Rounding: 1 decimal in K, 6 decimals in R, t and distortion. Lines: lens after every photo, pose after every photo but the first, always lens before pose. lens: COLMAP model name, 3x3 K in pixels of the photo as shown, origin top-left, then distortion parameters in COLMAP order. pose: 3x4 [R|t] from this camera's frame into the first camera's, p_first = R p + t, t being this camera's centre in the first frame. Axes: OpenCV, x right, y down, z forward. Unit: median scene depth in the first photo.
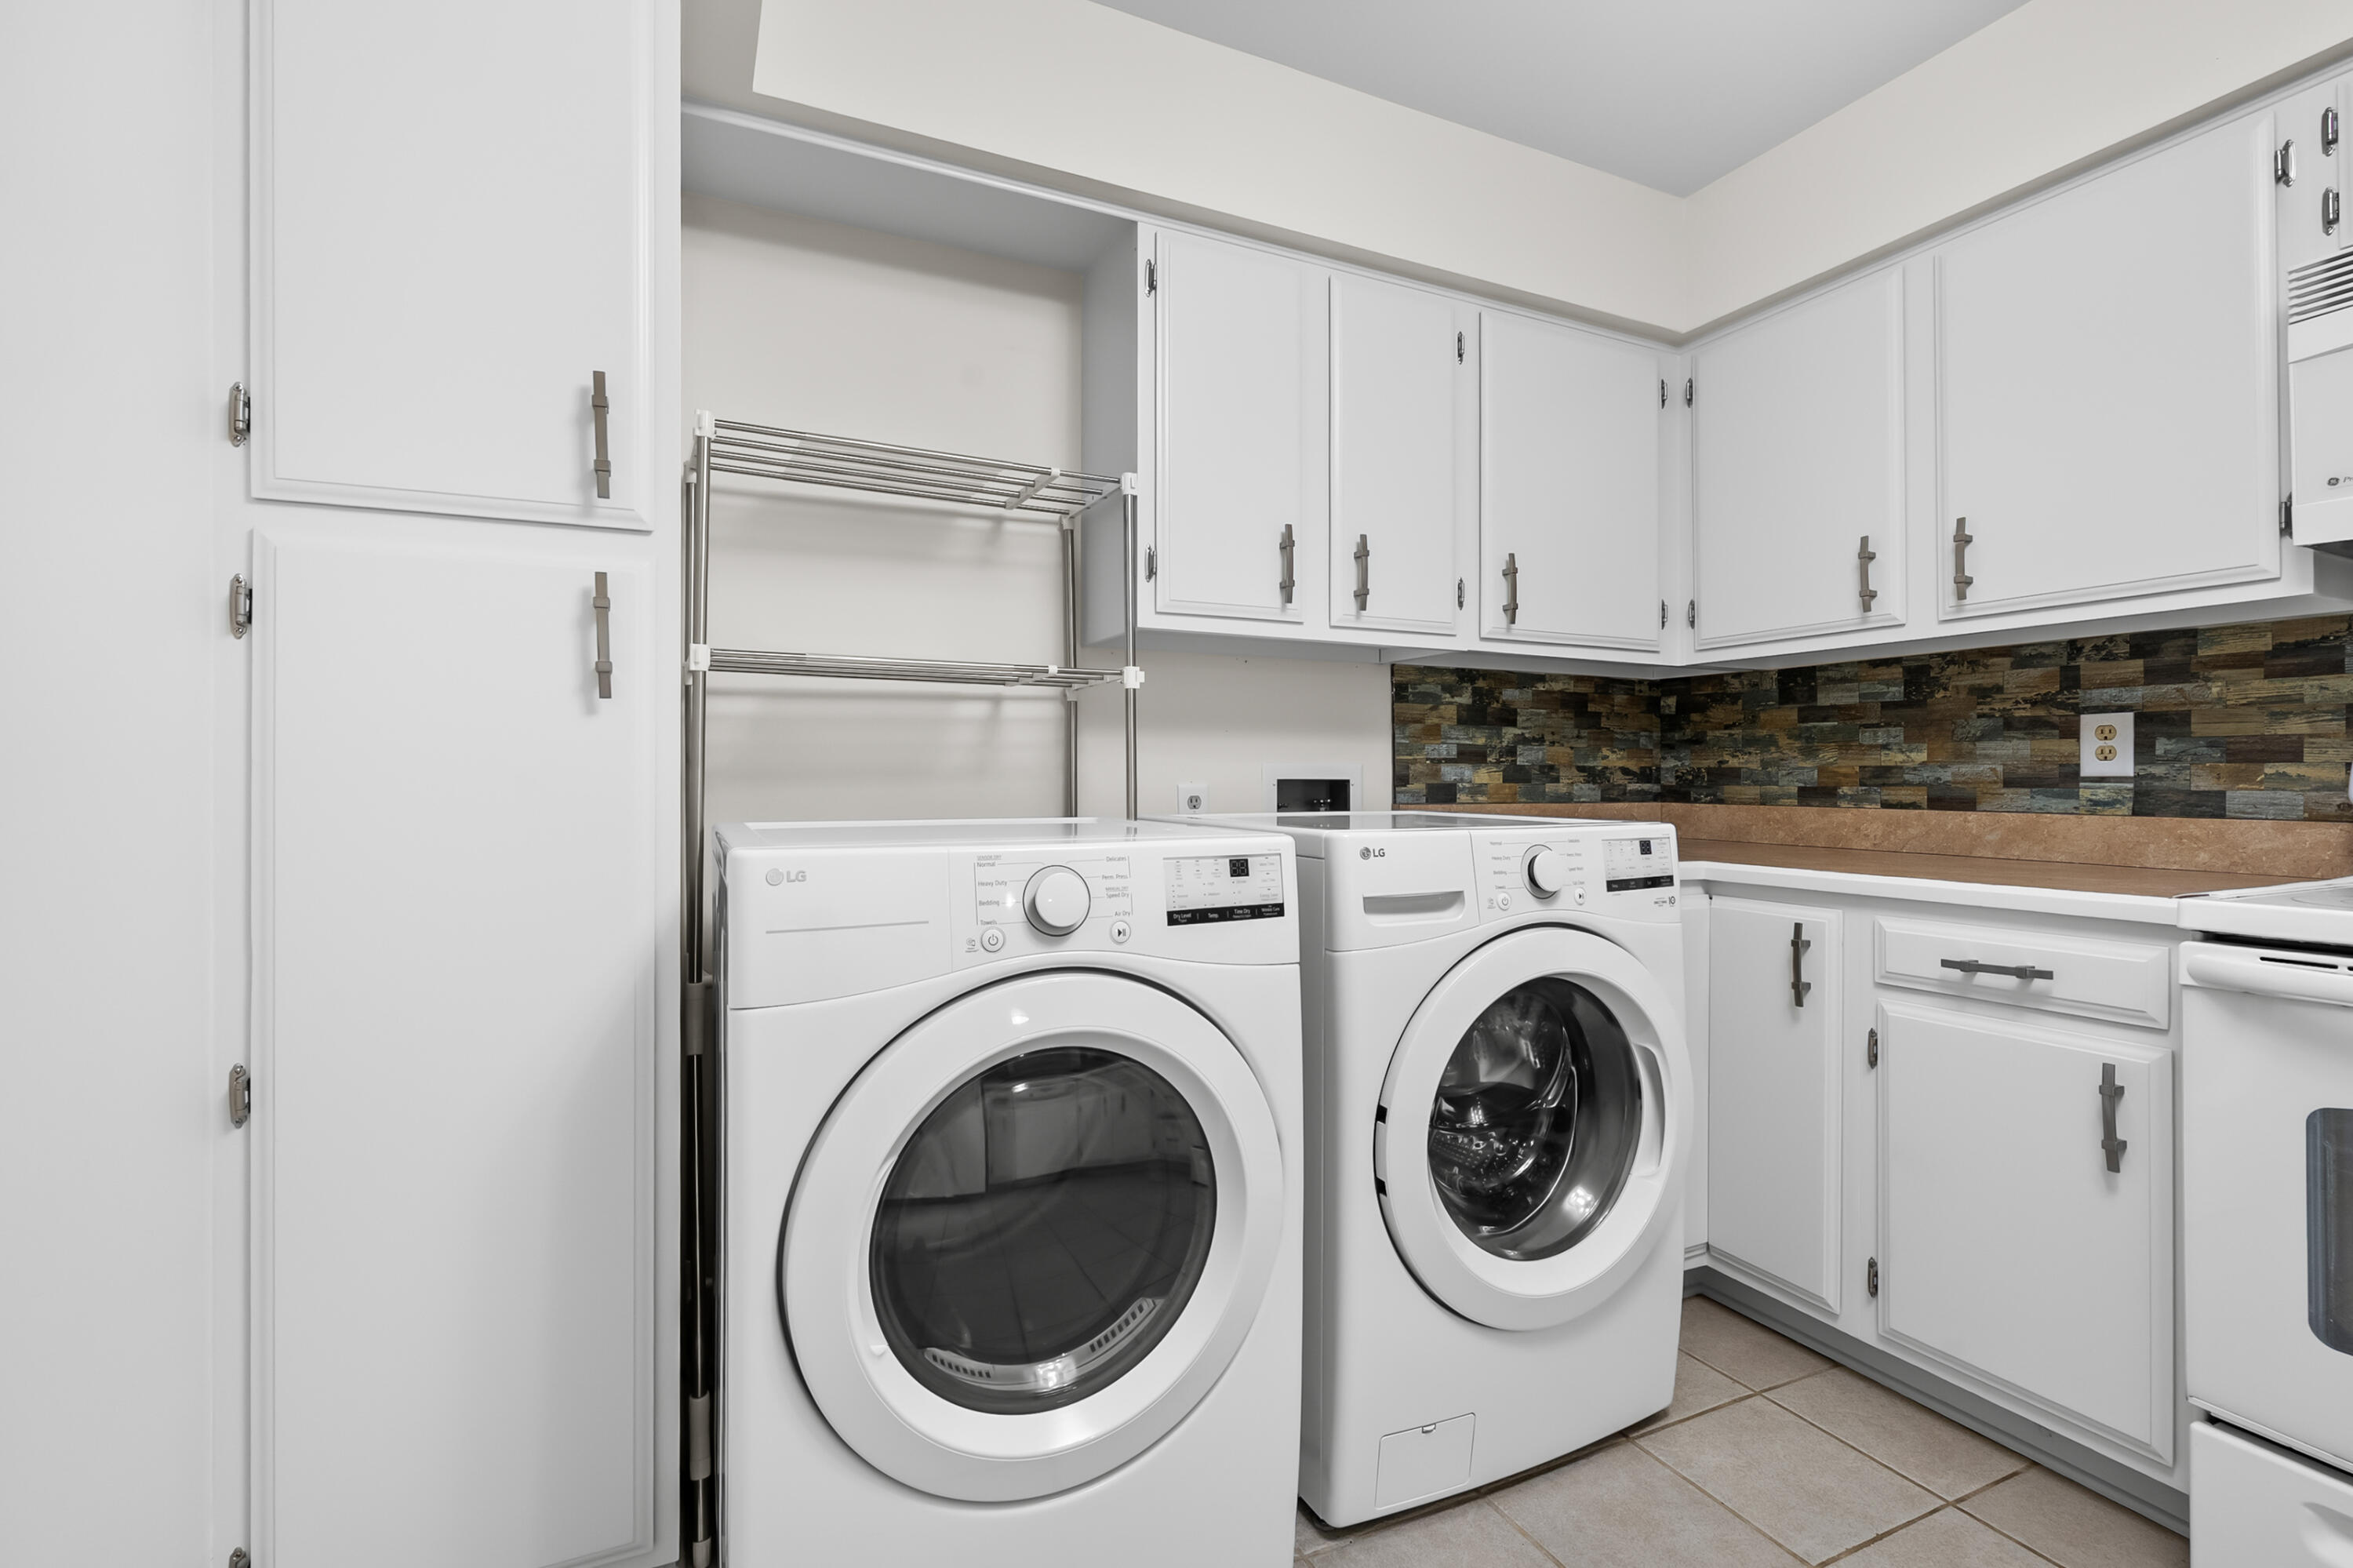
lens RADIAL K [[1070.3, 0, 1170.6], [0, 1070.3, 774.2], [0, 0, 1]] dist [-0.006987, 0.003066]
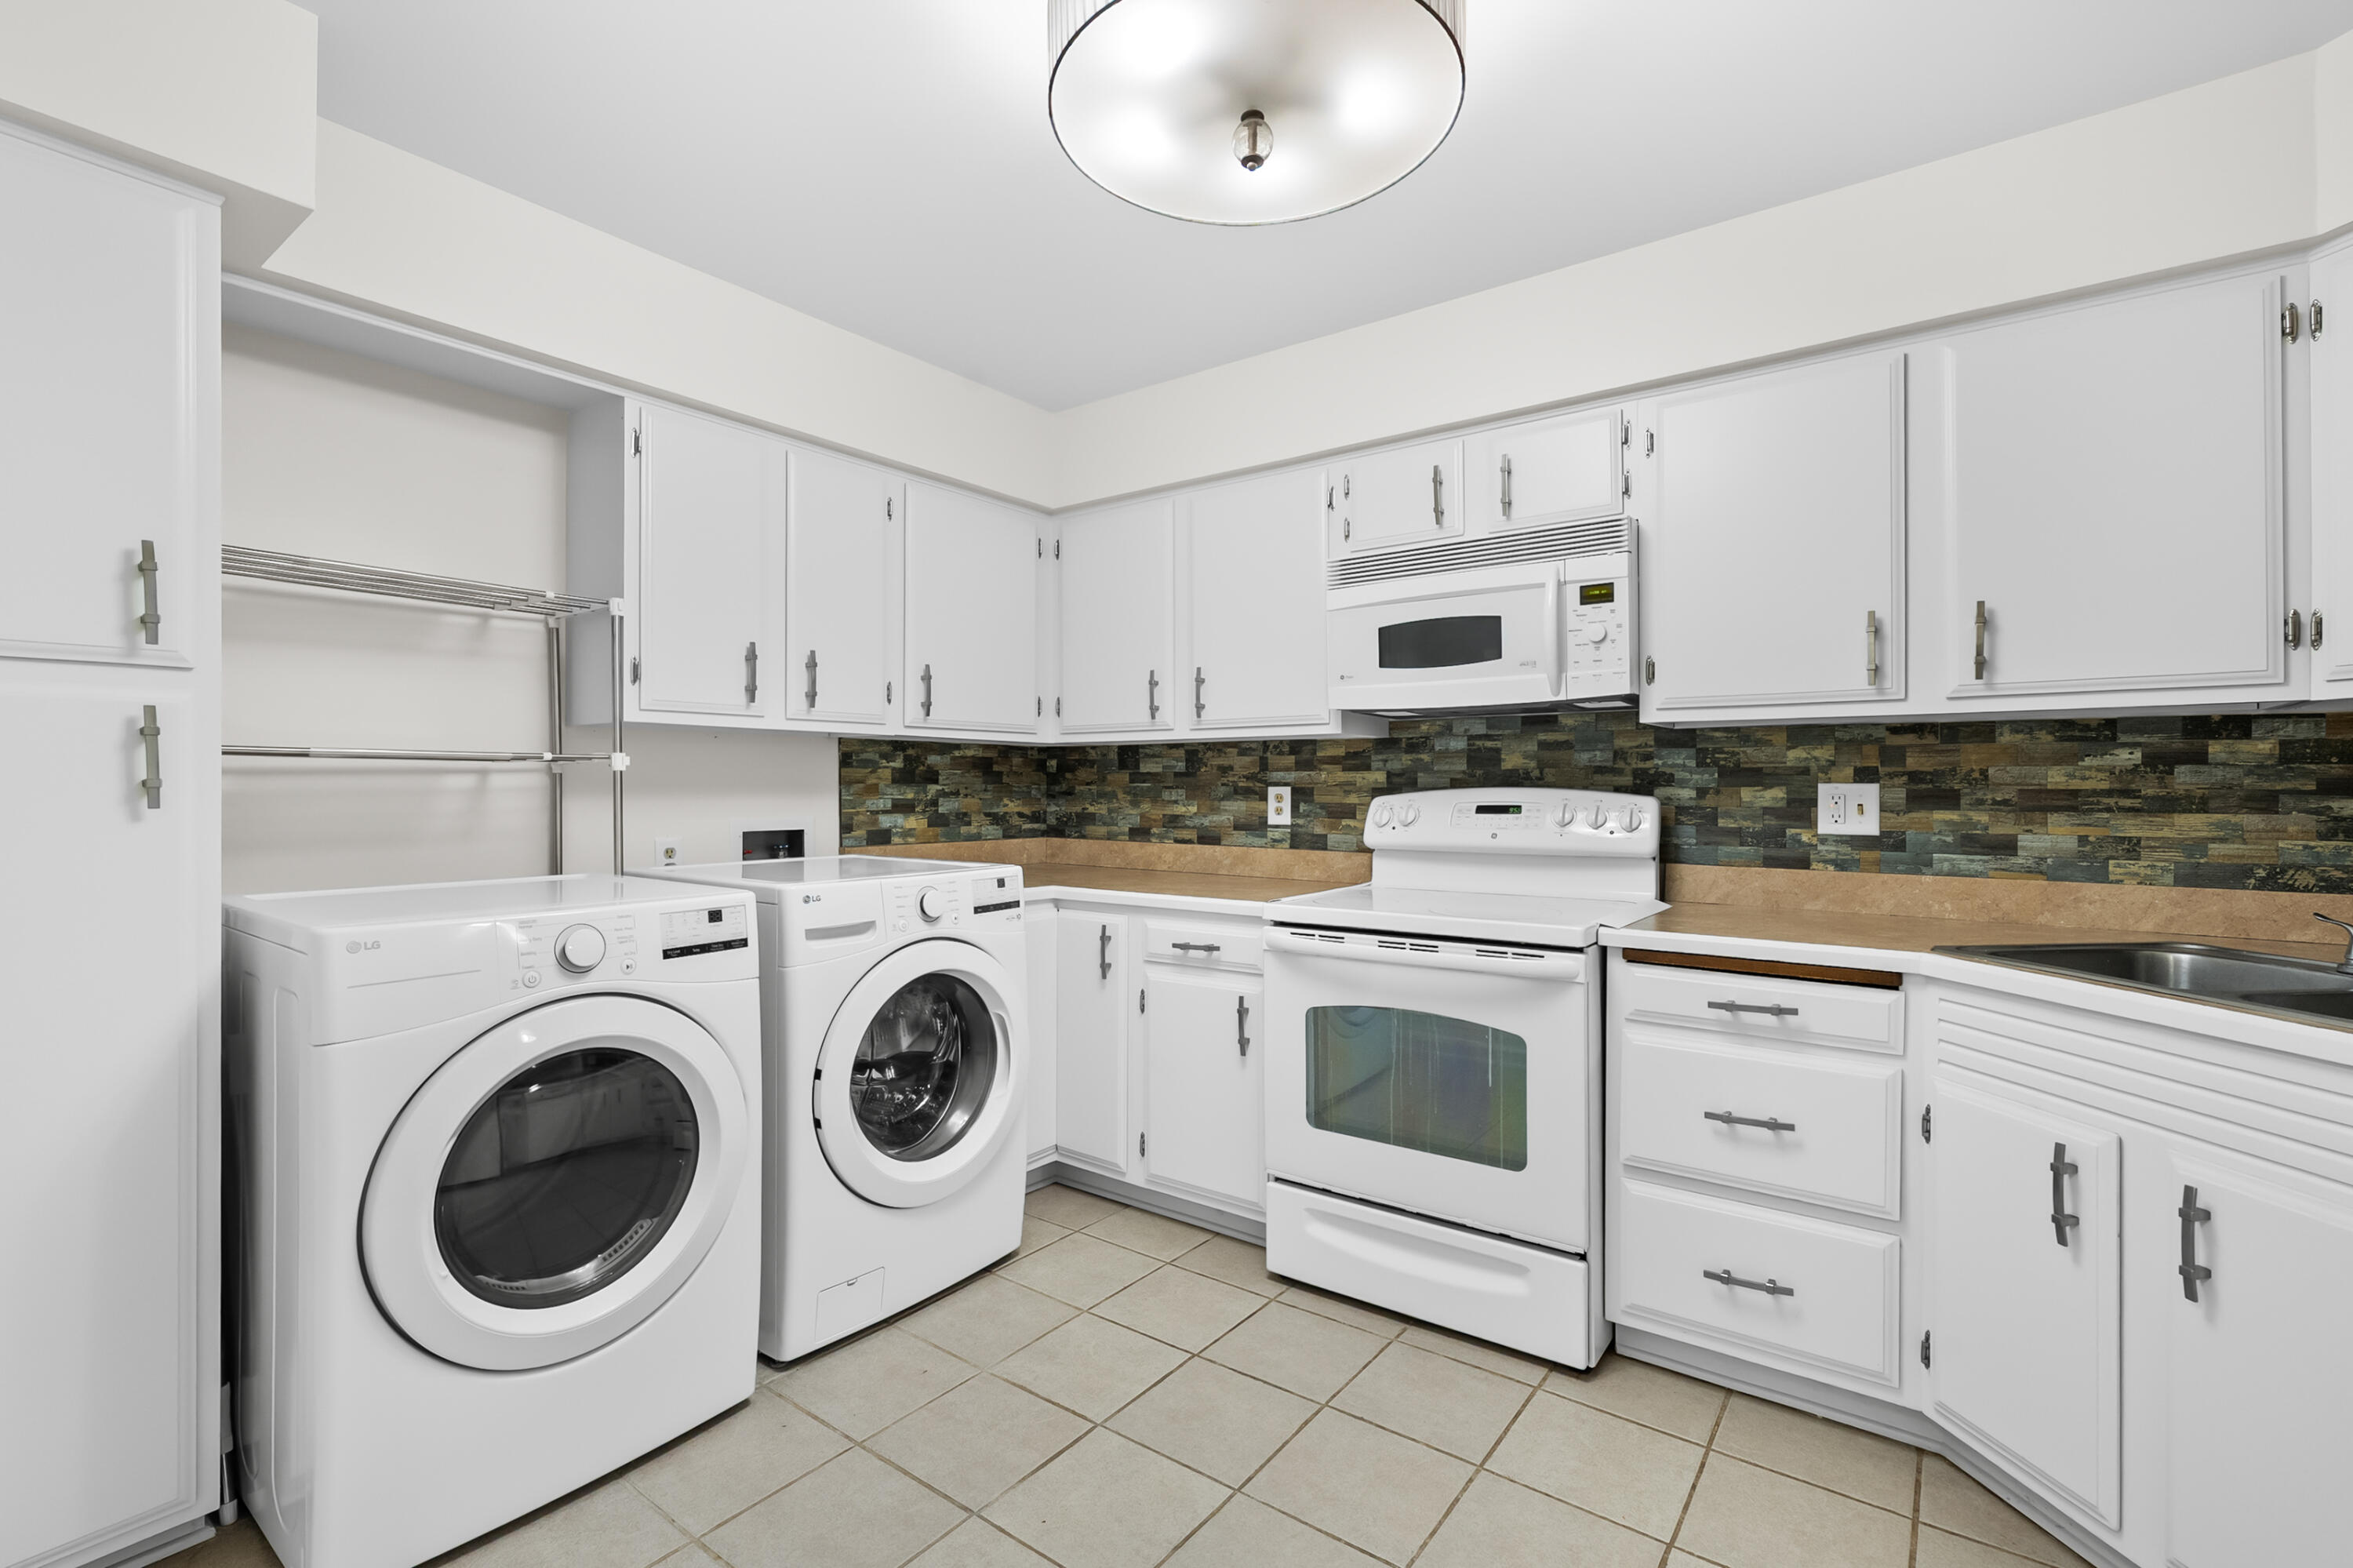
lens RADIAL K [[1070.3, 0, 1176.6], [0, 1070.3, 781.9], [0, 0, 1]] dist [-0.006987, 0.003066]
pose [[0.884708, 0.000792, 0.466145, -0.045306], [-0.002118, 0.999995, 0.002321, -0.077033], [-0.466141, -0.003041, 0.884705, -0.451046]]
